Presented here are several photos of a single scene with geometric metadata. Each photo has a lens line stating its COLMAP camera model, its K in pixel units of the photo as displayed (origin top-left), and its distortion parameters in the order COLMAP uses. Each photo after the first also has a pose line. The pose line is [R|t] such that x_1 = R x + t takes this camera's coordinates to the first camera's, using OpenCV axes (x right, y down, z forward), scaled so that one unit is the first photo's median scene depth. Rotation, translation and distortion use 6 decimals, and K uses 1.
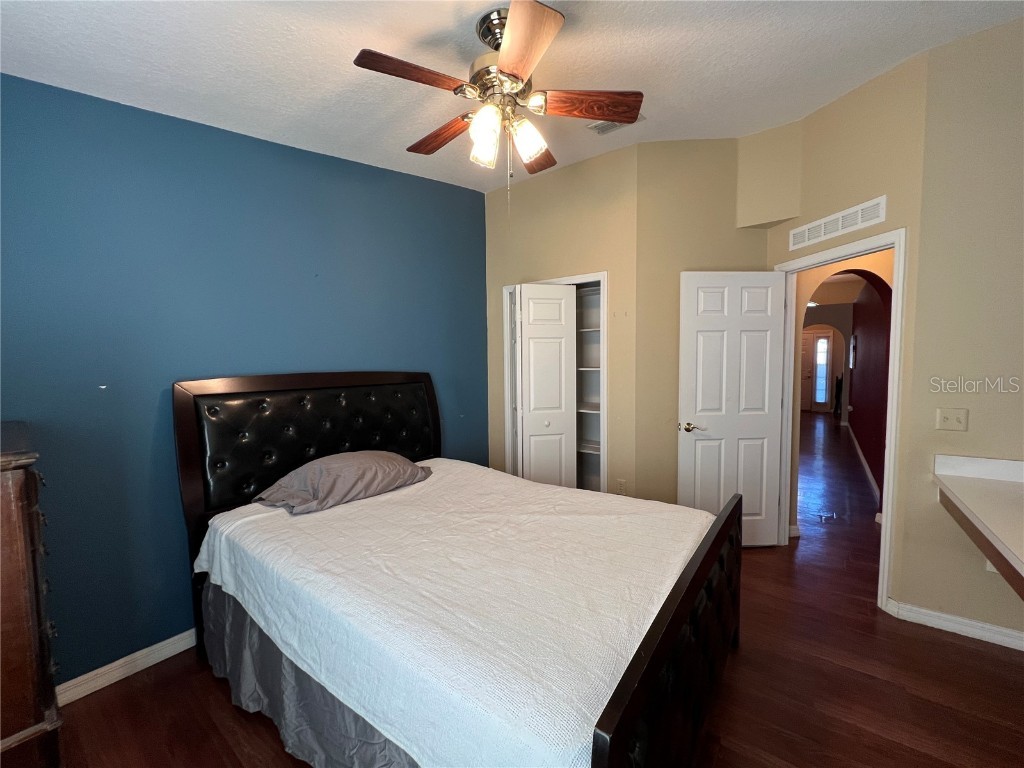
lens RADIAL K [[411.2, 0, 514.4], [0, 411.2, 385.0], [0, 0, 1]] dist [-0.000071, -0.000122]
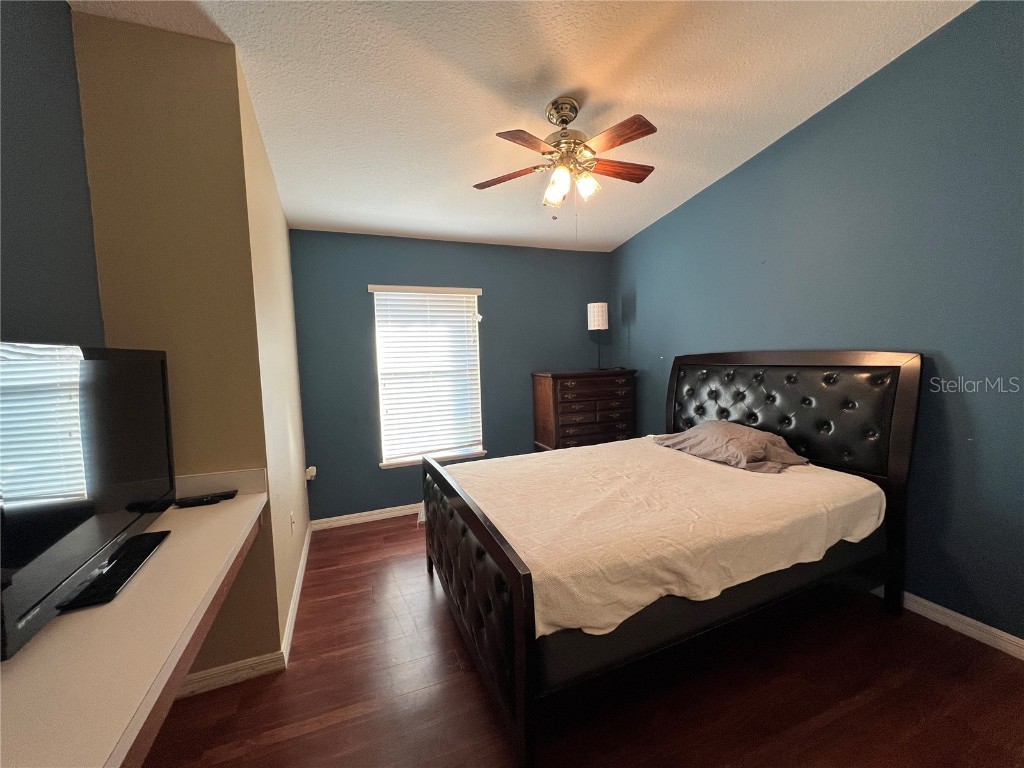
lens RADIAL K [[411.2, 0, 514.4], [0, 411.2, 385.0], [0, 0, 1]] dist [-0.000071, -0.000122]
pose [[-0.516417, 0.089676, -0.851629, 1.020760], [-0.011256, 0.993705, 0.111463, -0.066124], [0.856263, 0.067147, -0.512157, 1.262397]]
